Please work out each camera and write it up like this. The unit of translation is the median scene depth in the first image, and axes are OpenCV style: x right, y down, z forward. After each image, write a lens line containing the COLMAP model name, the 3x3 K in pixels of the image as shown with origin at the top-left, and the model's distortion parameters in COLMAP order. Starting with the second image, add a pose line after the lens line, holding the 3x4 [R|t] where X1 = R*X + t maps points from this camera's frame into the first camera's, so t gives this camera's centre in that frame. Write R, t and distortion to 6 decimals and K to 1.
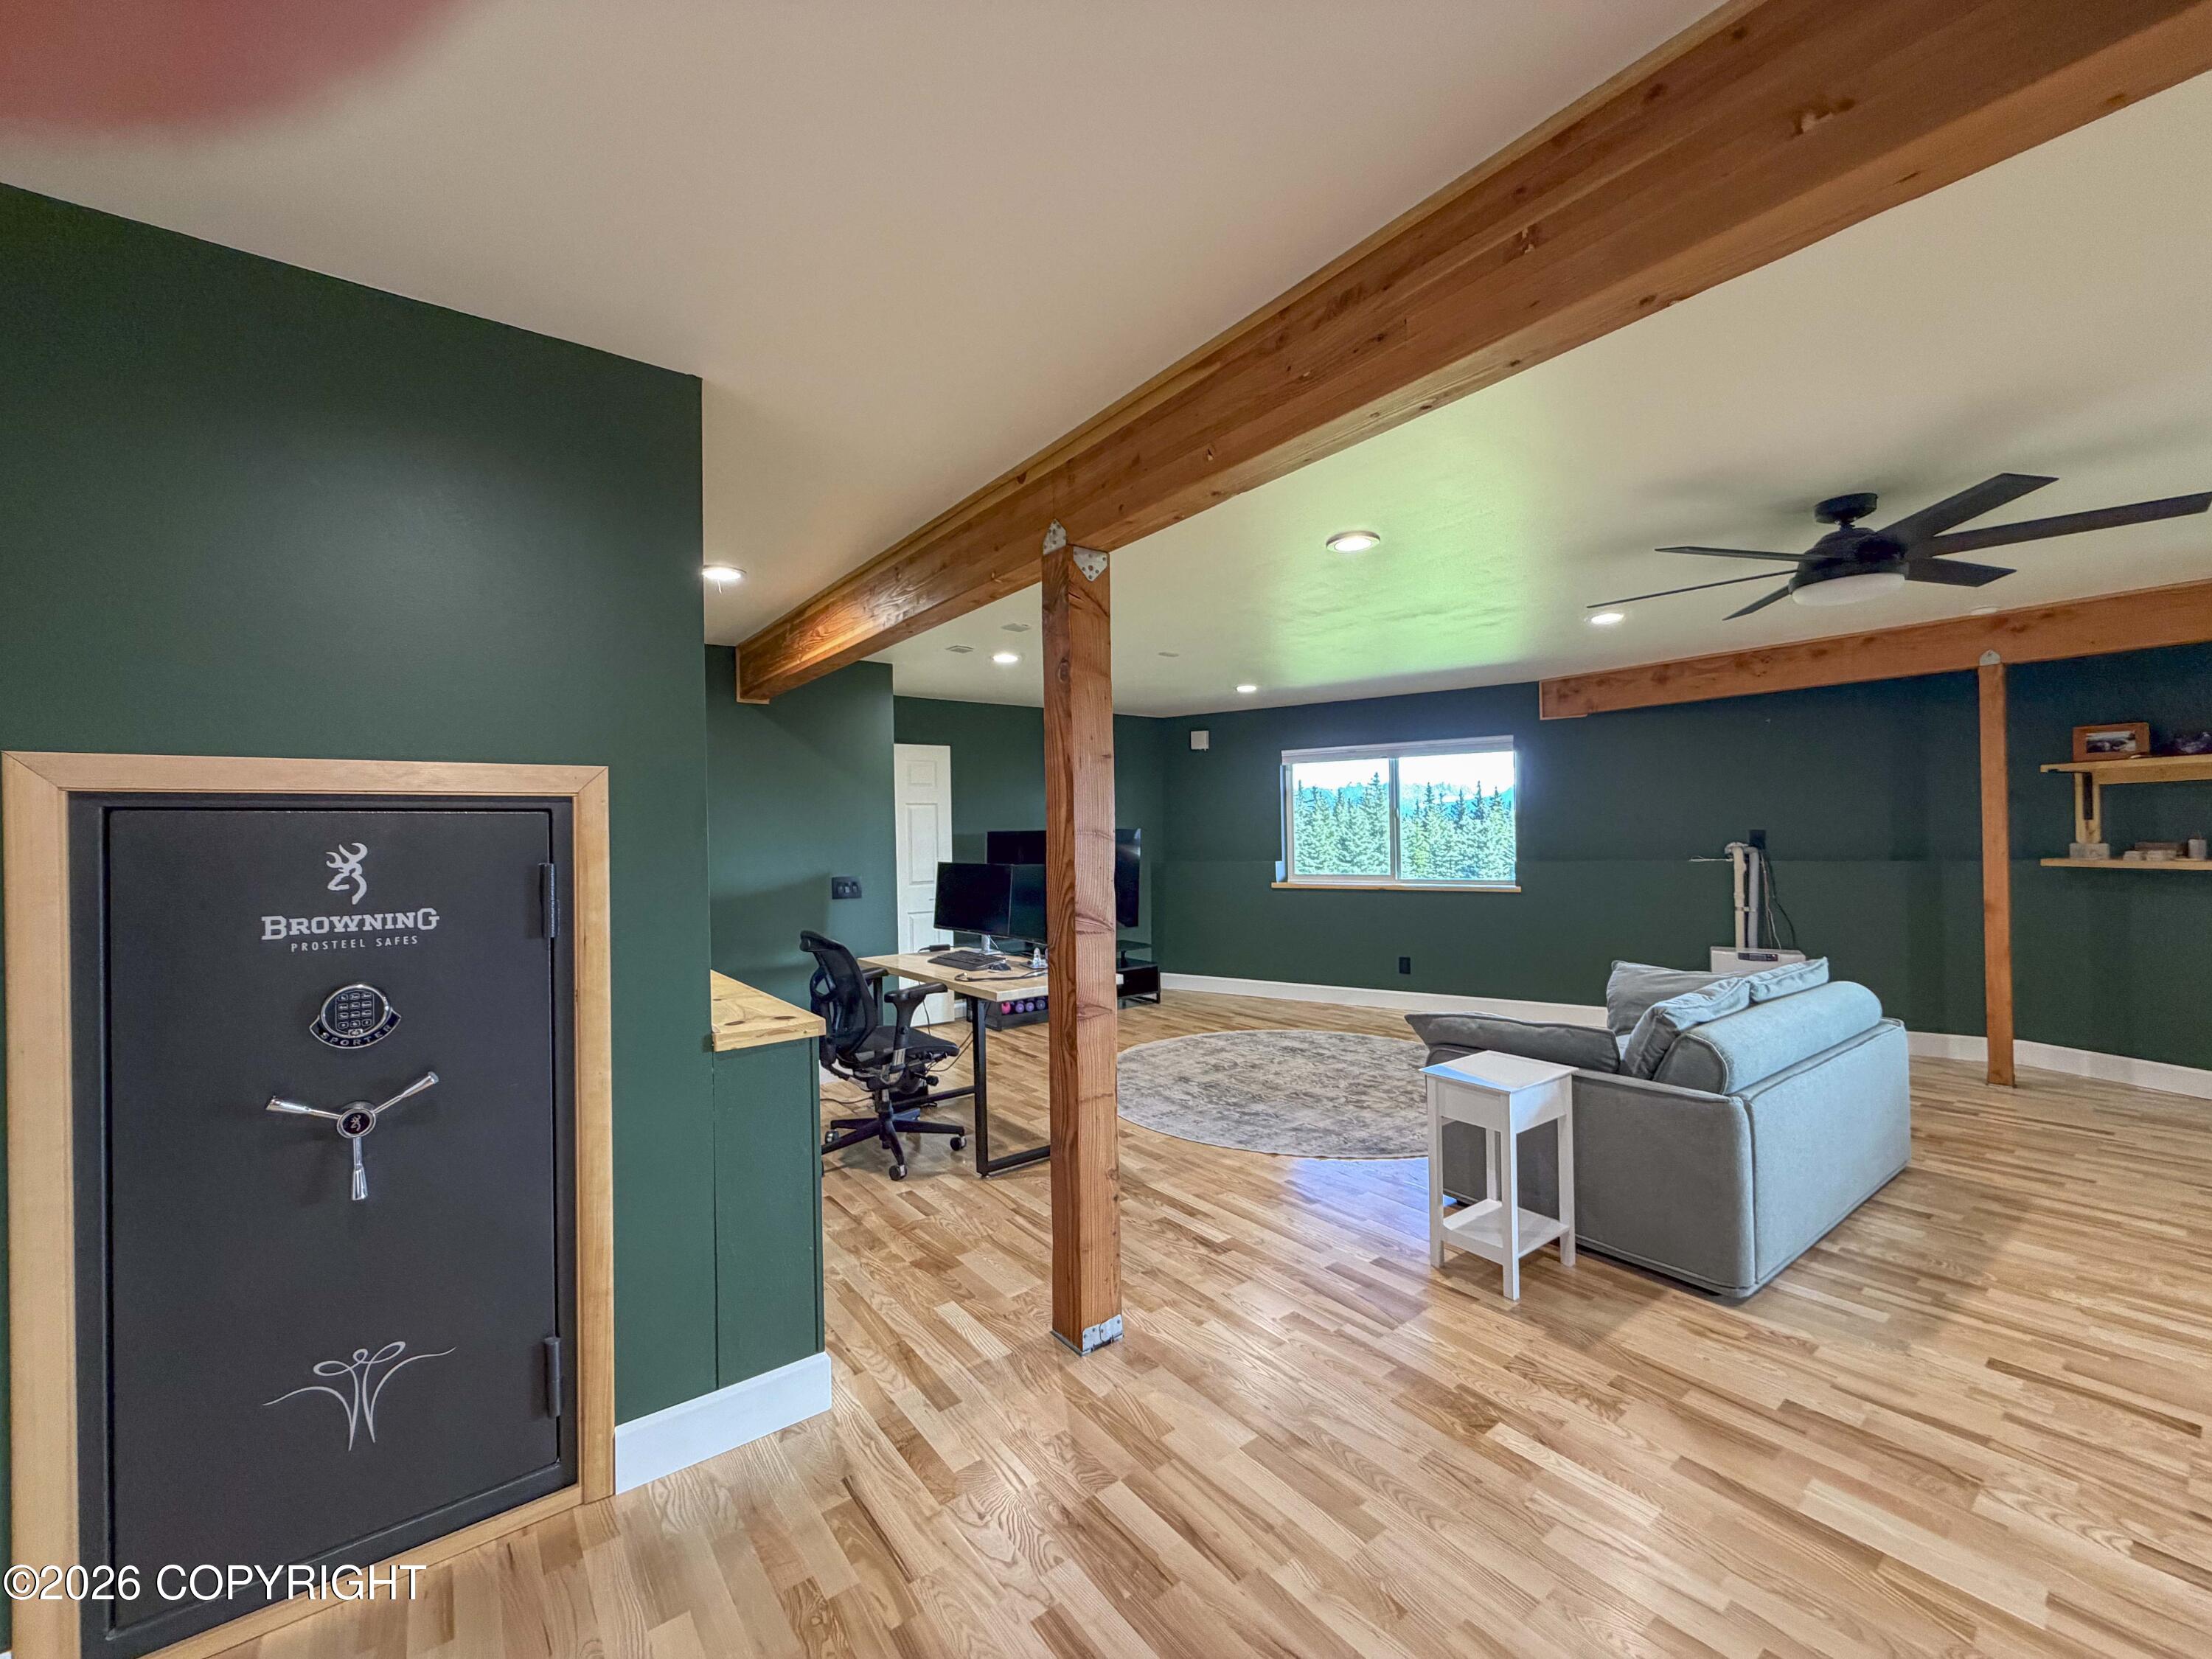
lens RADIAL K [[887.2, 0, 1096.2], [0, 887.2, 830.8], [0, 0, 1]] dist [0.001126, 0.000672]
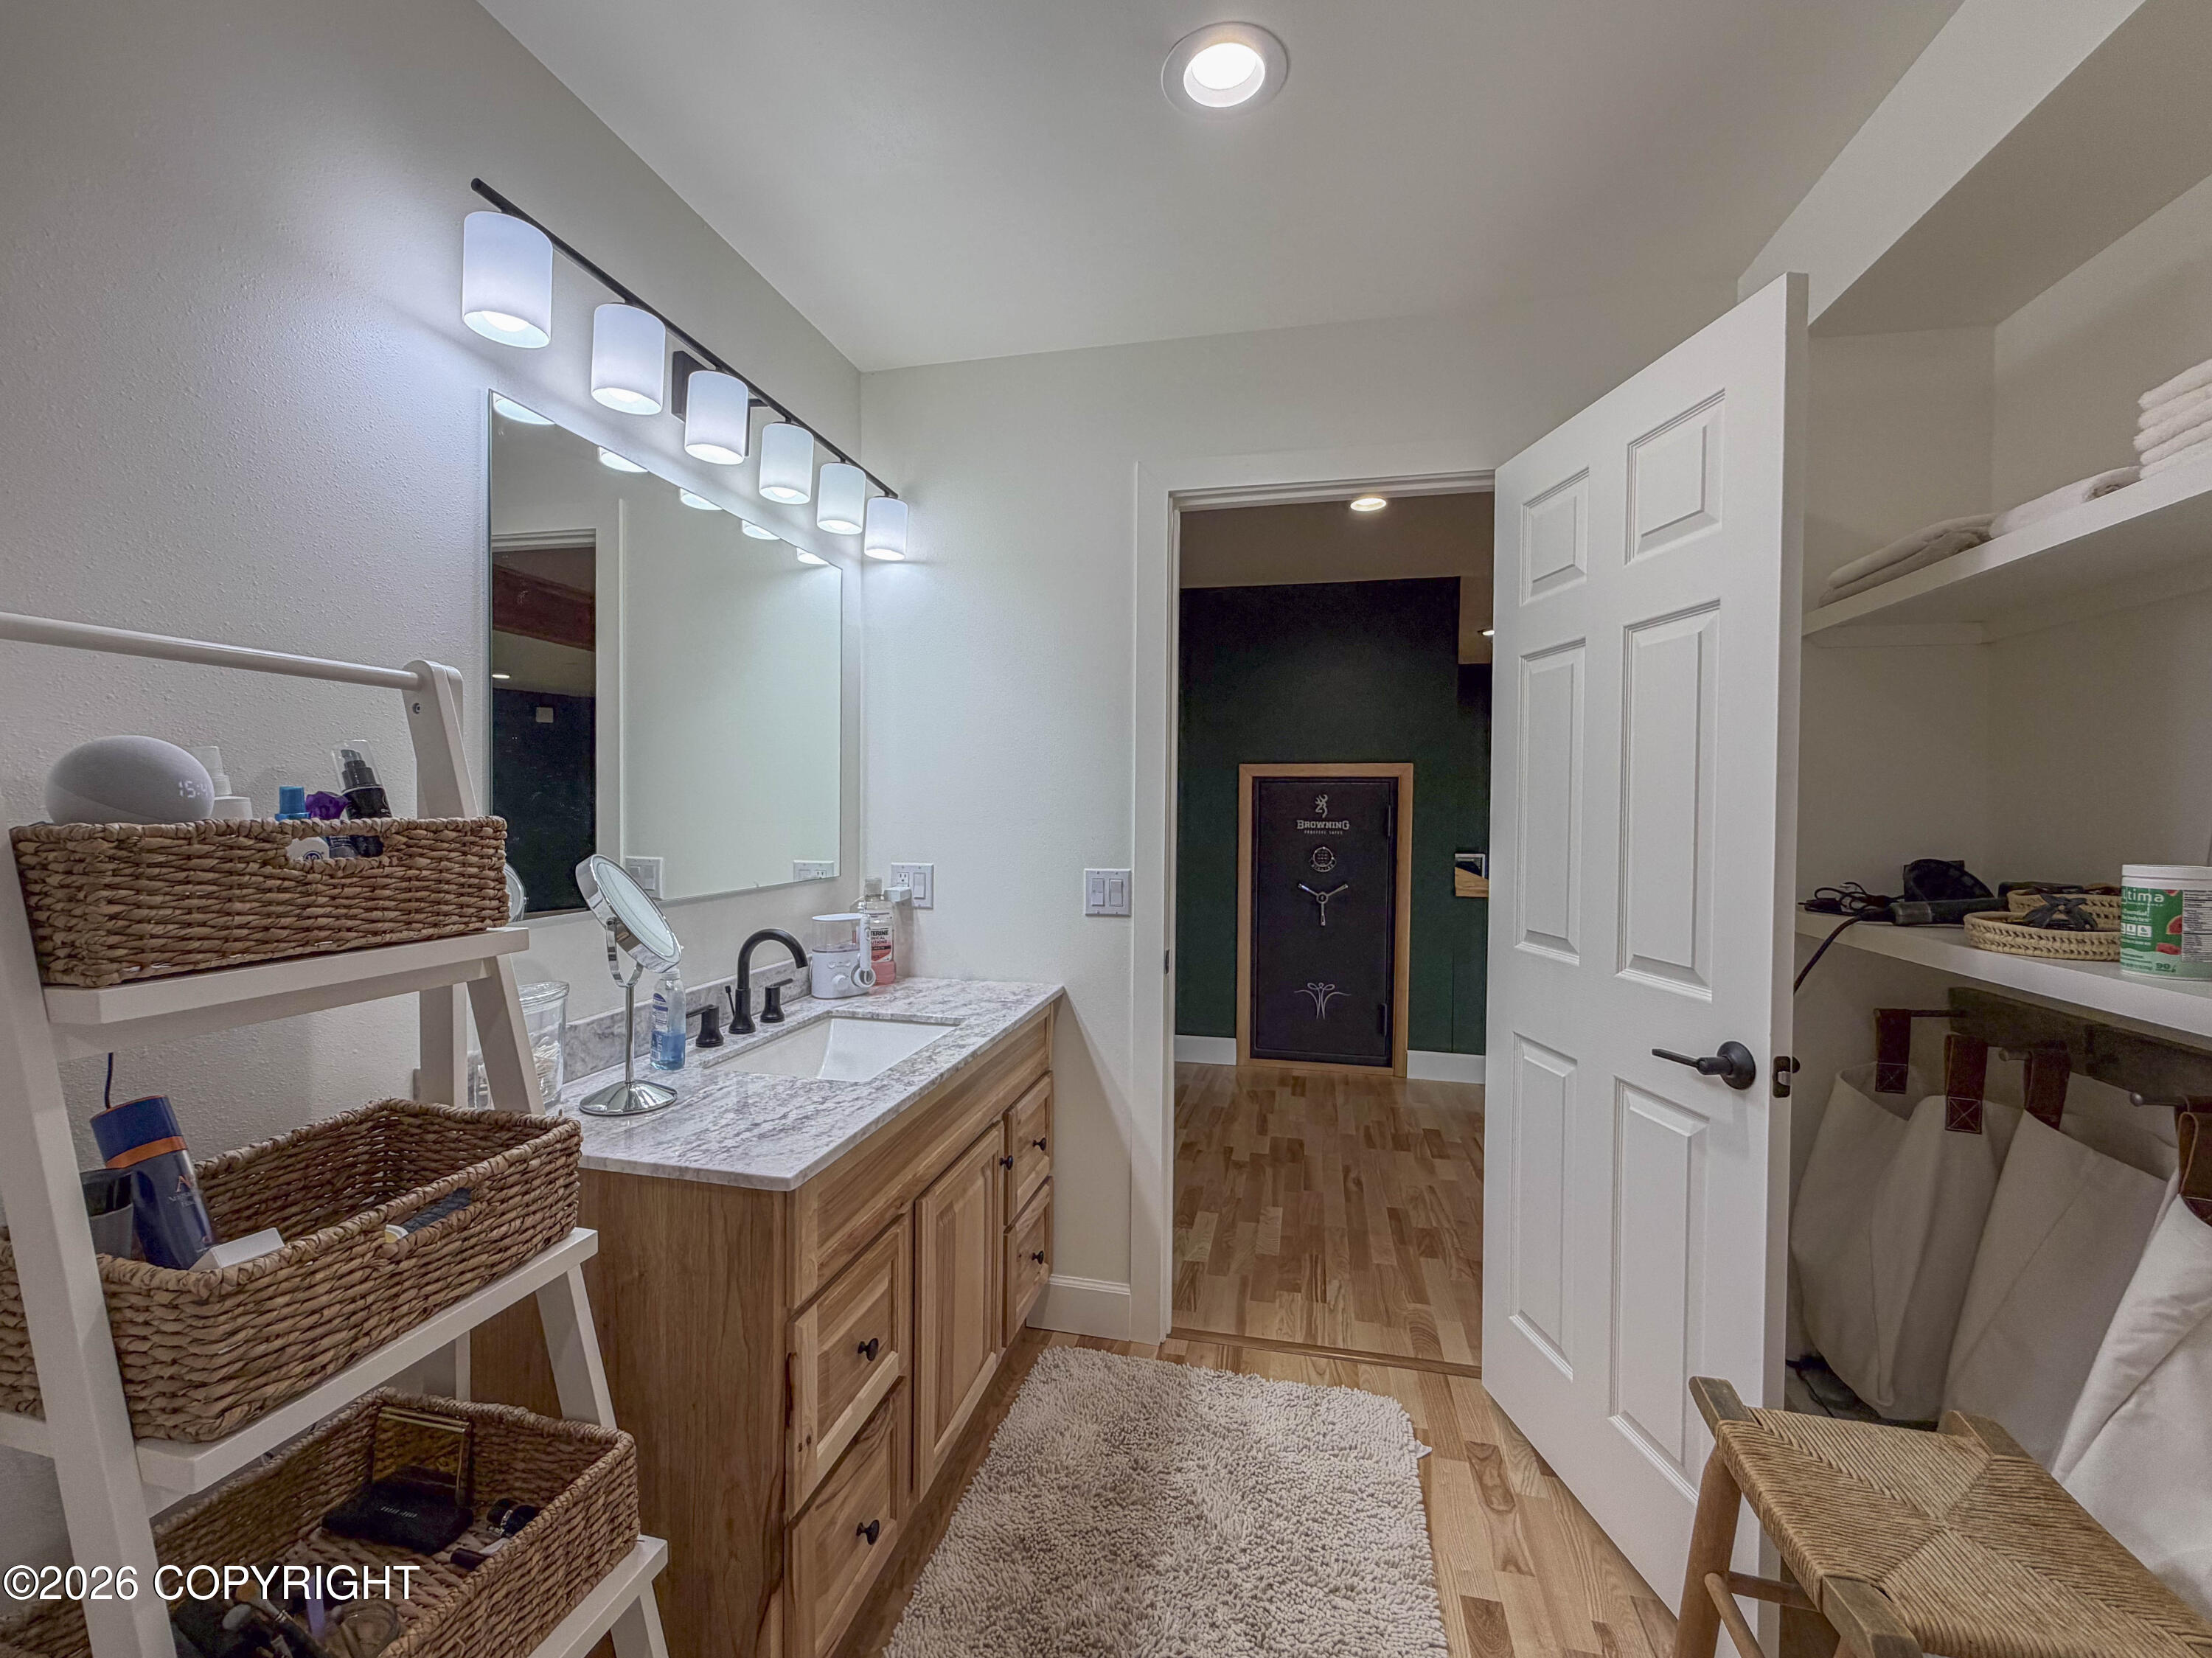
lens RADIAL K [[887.1, 0, 1104.8], [0, 887.1, 829.6], [0, 0, 1]] dist [0.001126, 0.000672]
pose [[0.659775, 0.037705, -0.750516, 0.700895], [-0.021367, 0.999278, 0.031418, 0.046751], [0.751159, -0.004693, 0.660105, -1.200414]]
